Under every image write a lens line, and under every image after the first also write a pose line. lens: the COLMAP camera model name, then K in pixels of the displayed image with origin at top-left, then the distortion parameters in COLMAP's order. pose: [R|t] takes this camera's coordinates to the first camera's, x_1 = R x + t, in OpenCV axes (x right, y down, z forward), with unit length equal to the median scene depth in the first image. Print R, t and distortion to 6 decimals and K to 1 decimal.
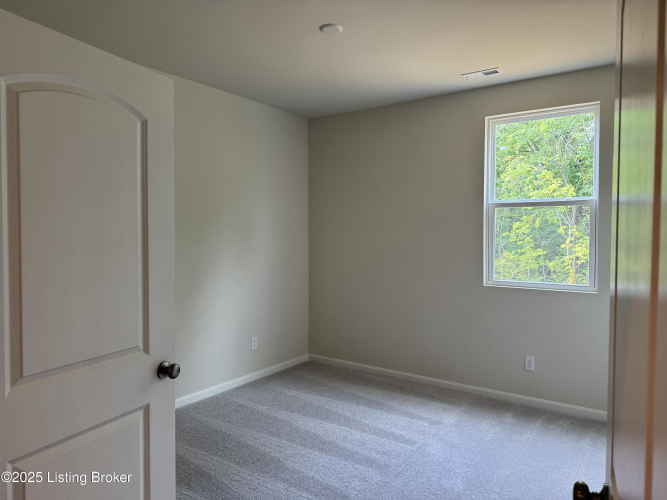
lens RADIAL K [[470.2, 0, 331.6], [0, 470.2, 247.4], [0, 0, 1]] dist [0.029277, -0.035420]
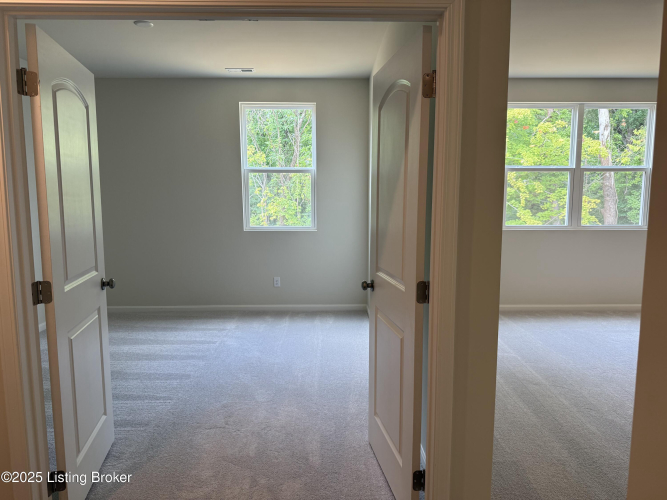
lens RADIAL K [[470.2, 0, 331.6], [0, 470.2, 247.4], [0, 0, 1]] dist [0.029277, -0.035420]
pose [[0.806115, -0.065091, 0.588168, -0.300010], [0.017103, 0.996080, 0.086792, 0.018055], [-0.591511, -0.059905, 0.804068, -0.262950]]
